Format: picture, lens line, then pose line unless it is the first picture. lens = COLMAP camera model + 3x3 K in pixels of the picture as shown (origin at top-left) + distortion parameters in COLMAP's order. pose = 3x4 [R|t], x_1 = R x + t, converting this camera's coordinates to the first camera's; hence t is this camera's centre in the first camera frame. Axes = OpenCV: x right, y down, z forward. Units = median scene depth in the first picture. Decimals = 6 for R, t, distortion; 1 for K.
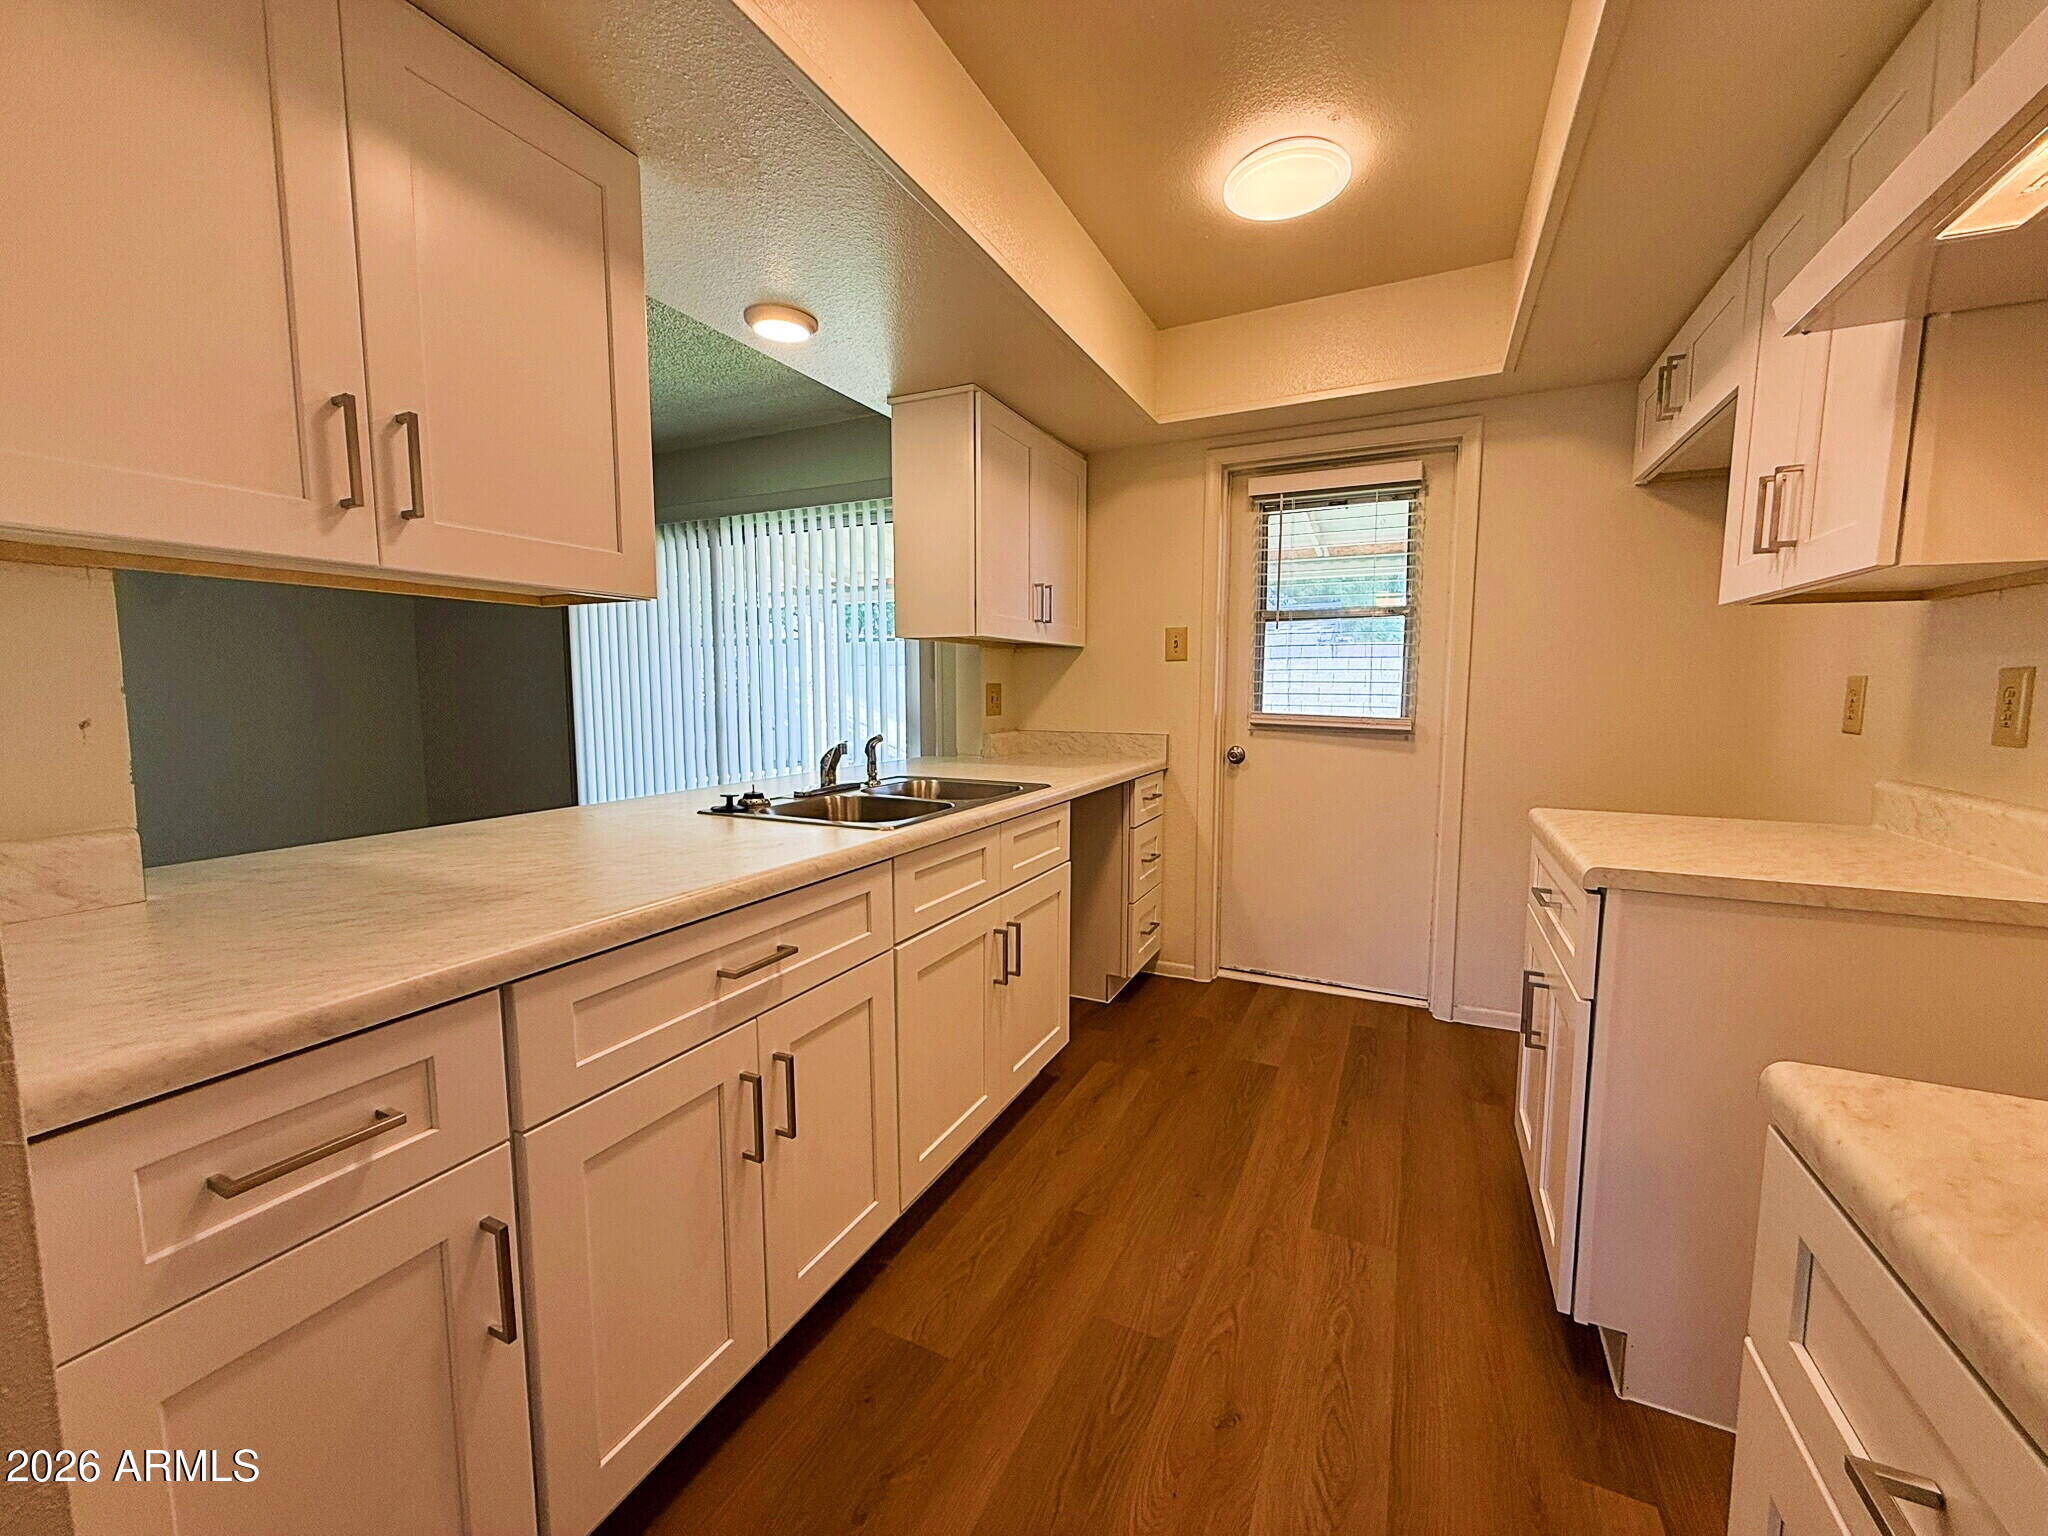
lens RADIAL K [[816.1, 0, 1014.3], [0, 816.1, 767.5], [0, 0, 1]] dist [0.000353, -0.000108]
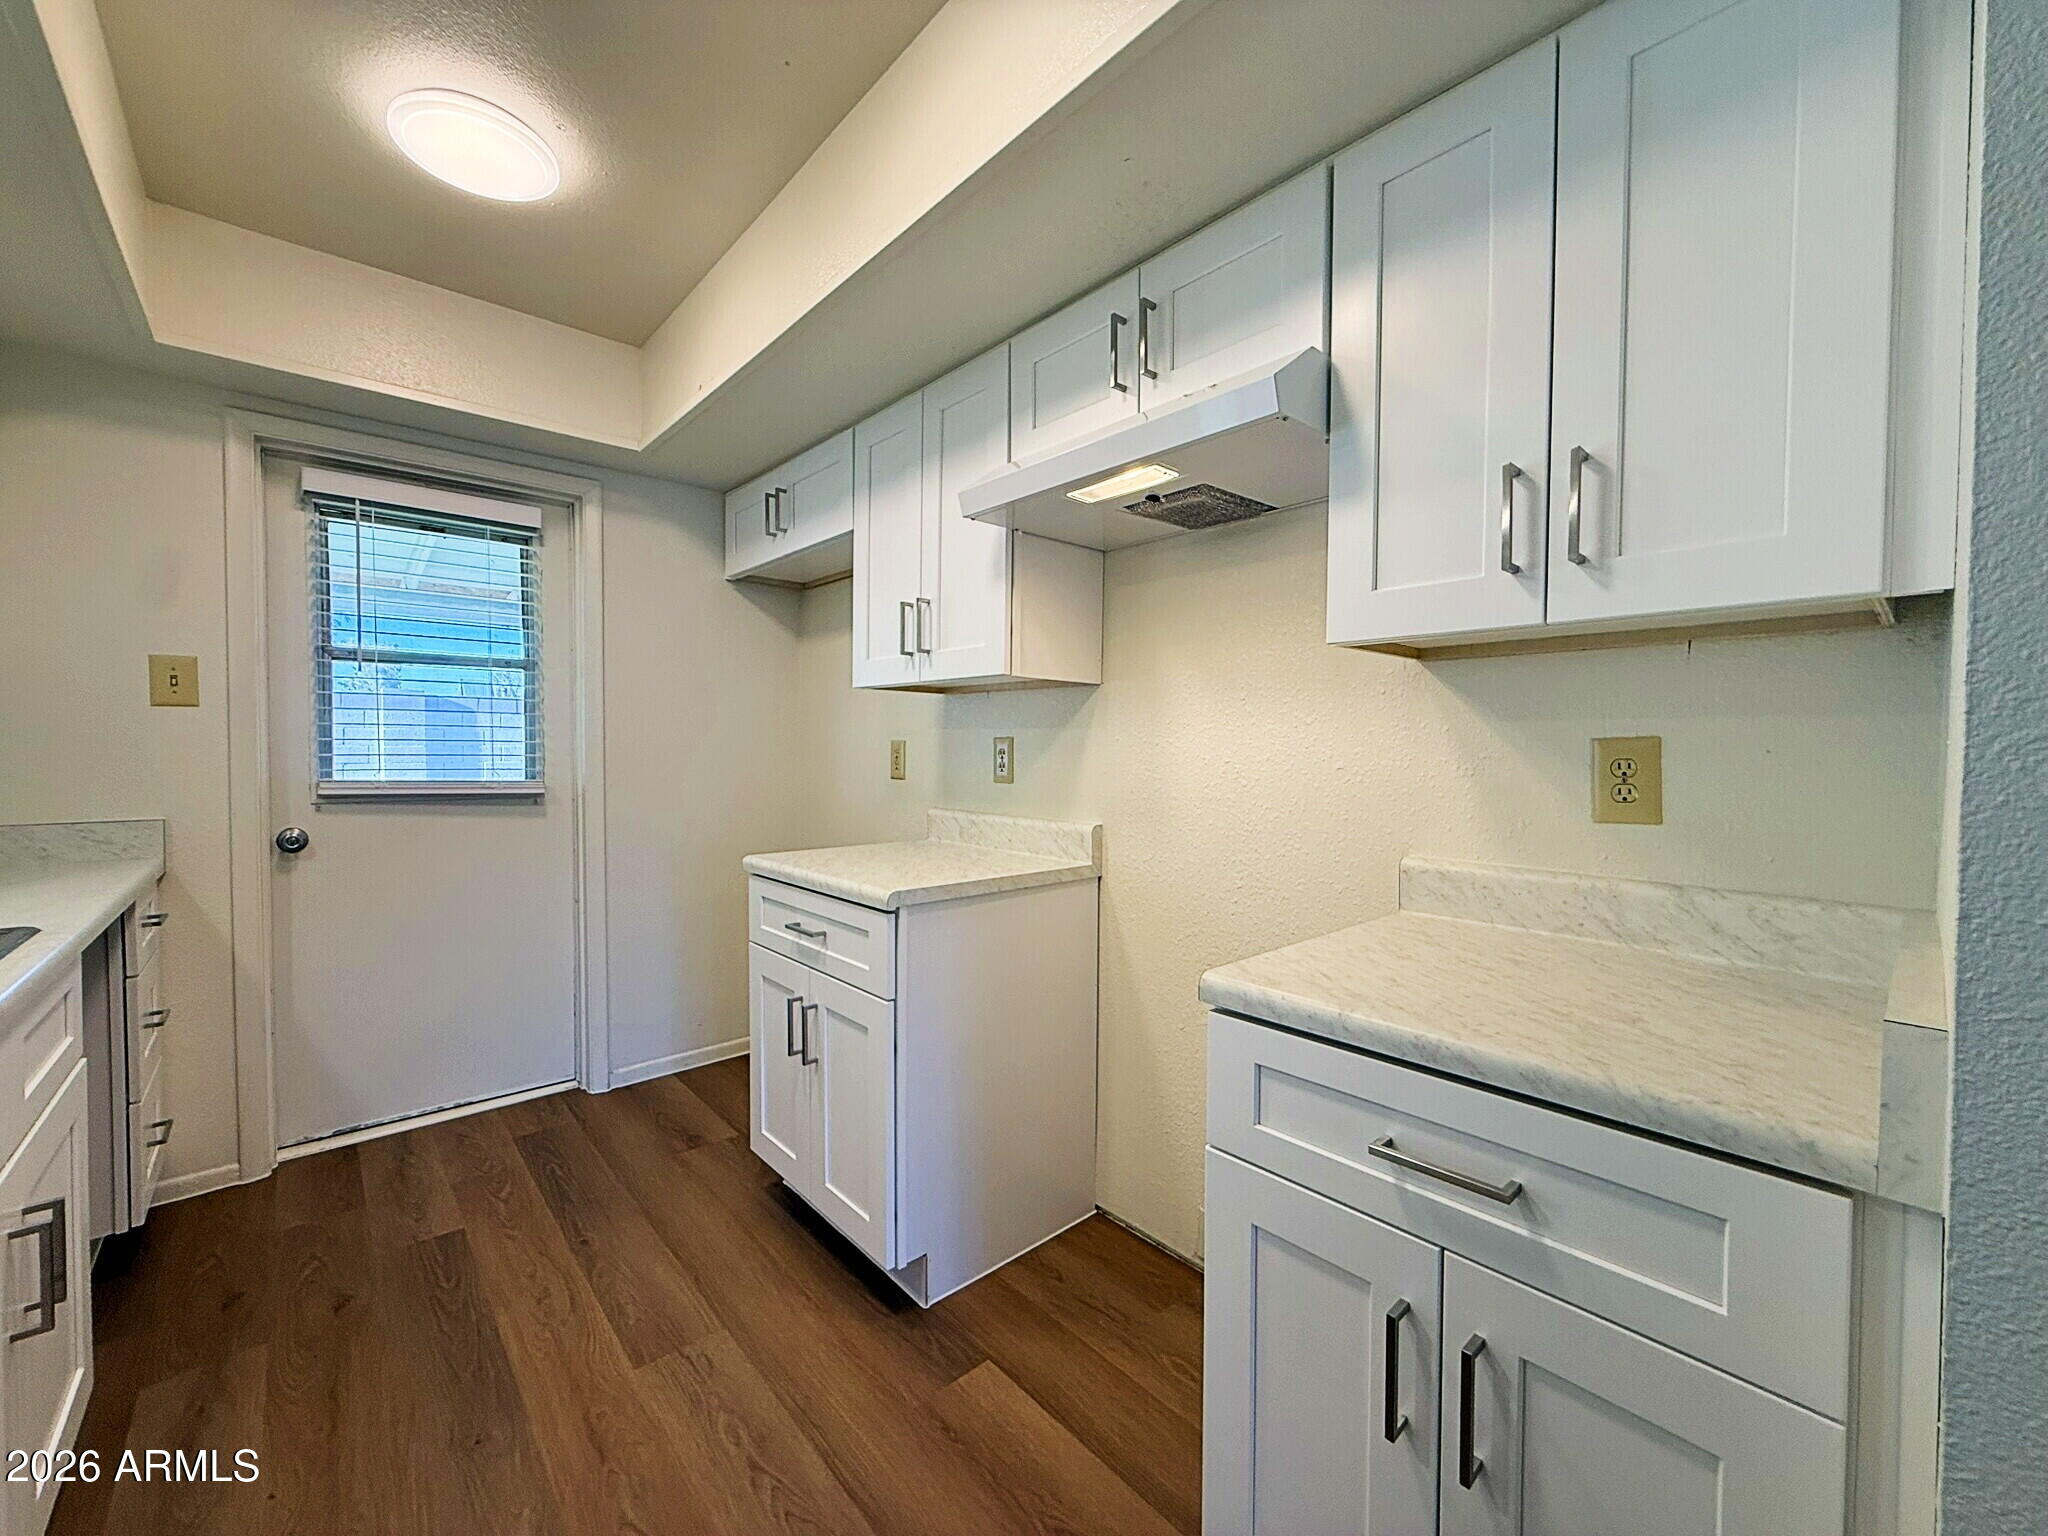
lens RADIAL K [[816.1, 0, 1019.3], [0, 816.1, 770.1], [0, 0, 1]] dist [0.000353, -0.000108]
pose [[0.376572, -0.025427, 0.926038, -0.169797], [0.087813, 0.996102, -0.008358, -0.016979], [-0.922216, 0.084466, 0.377337, 0.152618]]
